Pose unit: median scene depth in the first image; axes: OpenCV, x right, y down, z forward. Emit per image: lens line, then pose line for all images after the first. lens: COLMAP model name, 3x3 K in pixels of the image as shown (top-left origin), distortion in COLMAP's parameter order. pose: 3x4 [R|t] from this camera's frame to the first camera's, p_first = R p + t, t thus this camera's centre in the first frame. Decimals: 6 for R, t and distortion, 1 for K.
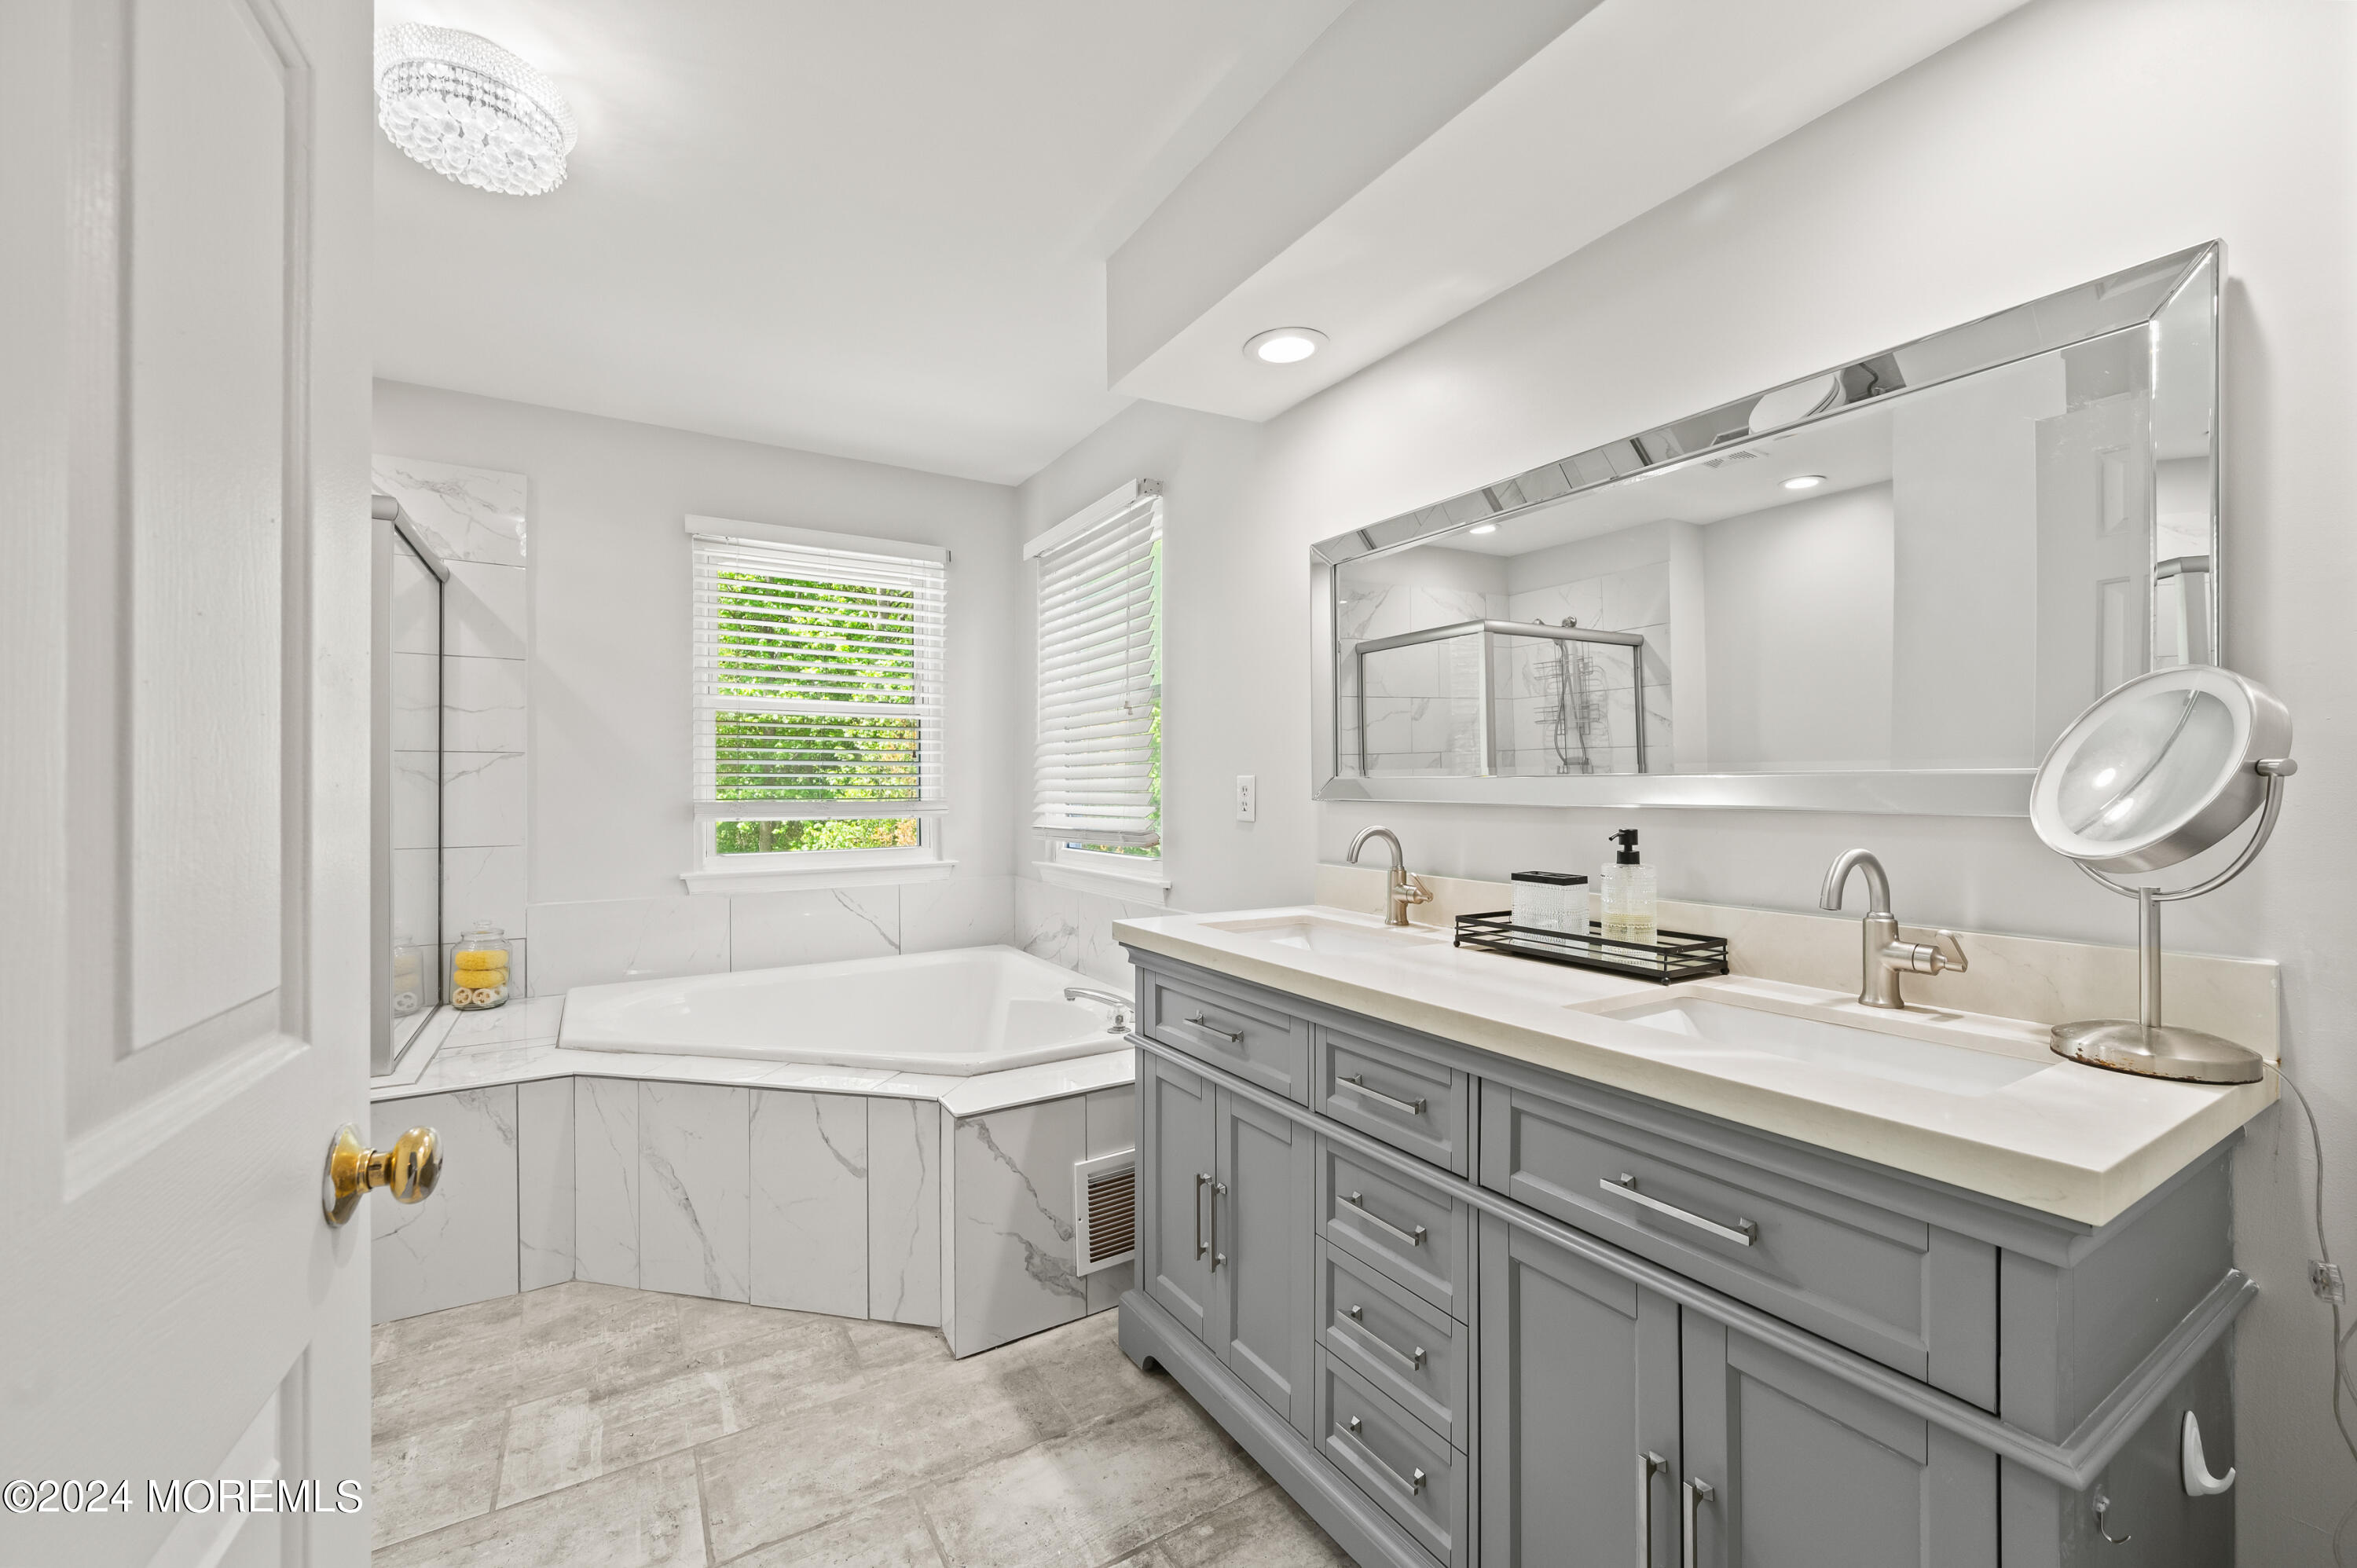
lens RADIAL K [[936.0, 0, 1178.7], [0, 936.0, 785.3], [0, 0, 1]] dist [-0.001737, -0.000422]
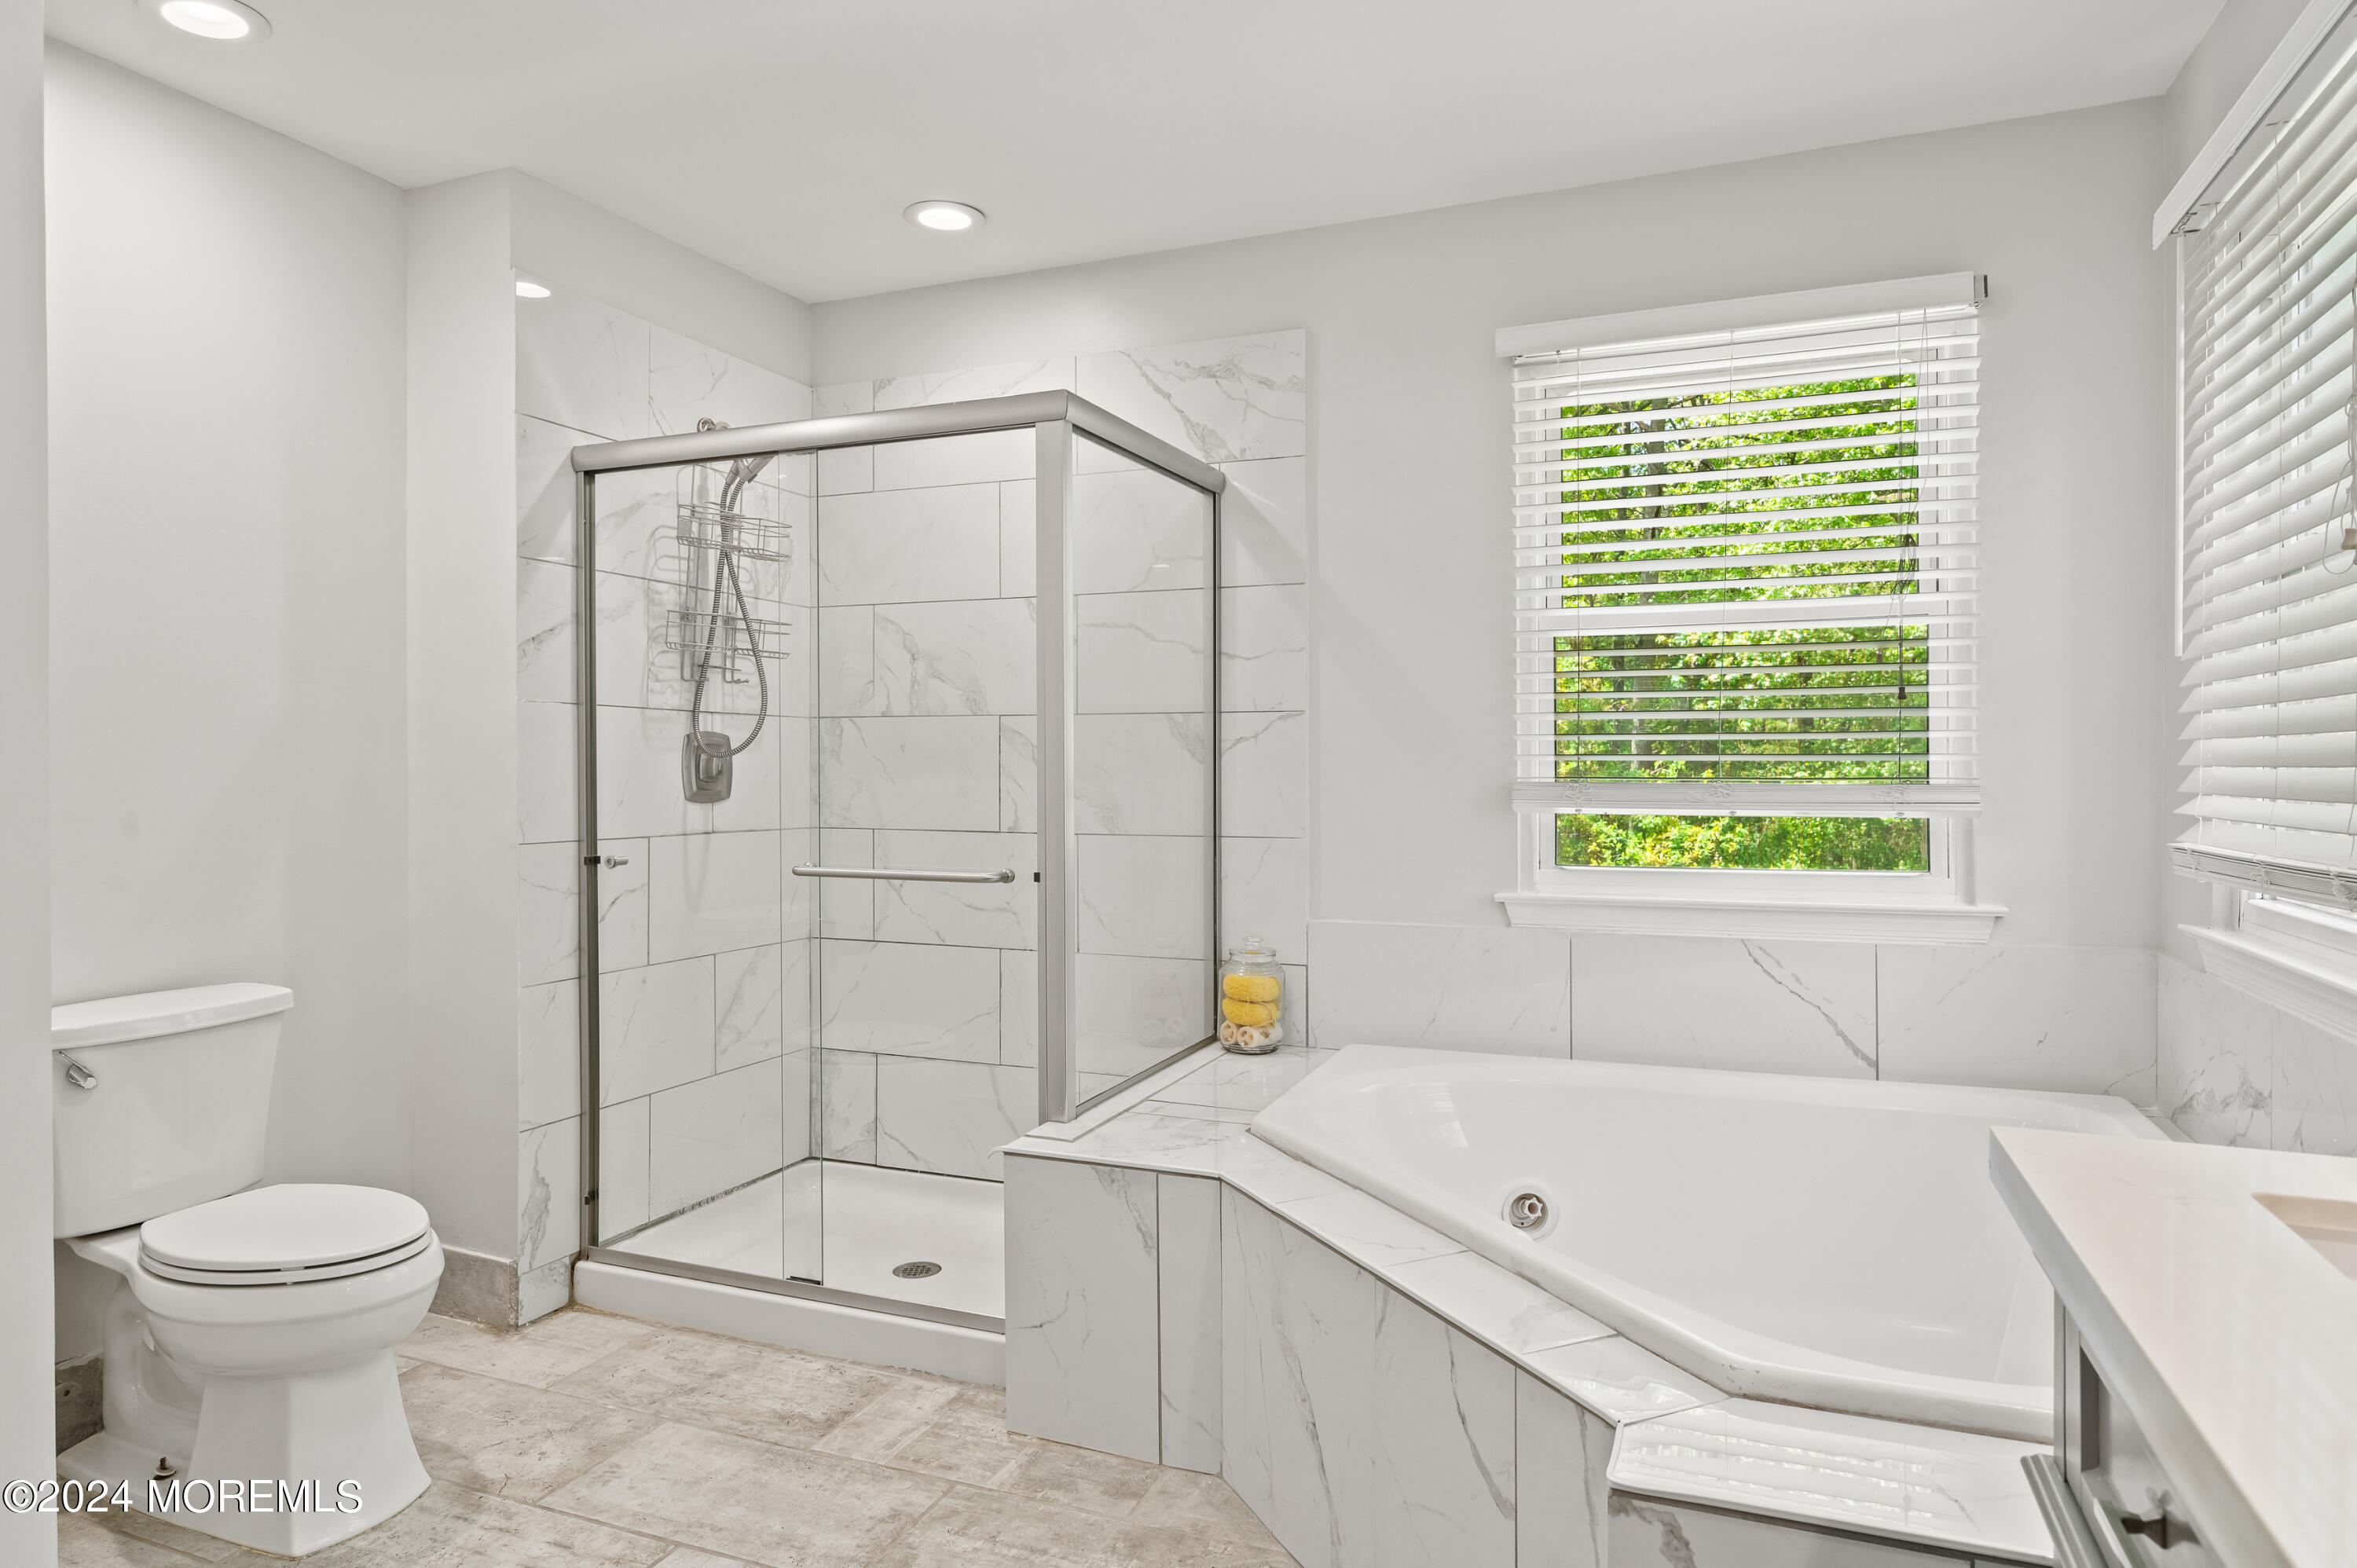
lens RADIAL K [[1387.1, 0, 1178.3], [0, 1387.1, 767.8], [0, 0, 1]] dist [0.001170, -0.001318]
pose [[0.589993, 0.004687, -0.807395, 0.115117], [0.002656, 0.999966, 0.007746, 0.000954], [0.807404, -0.006714, 0.589960, 0.282016]]
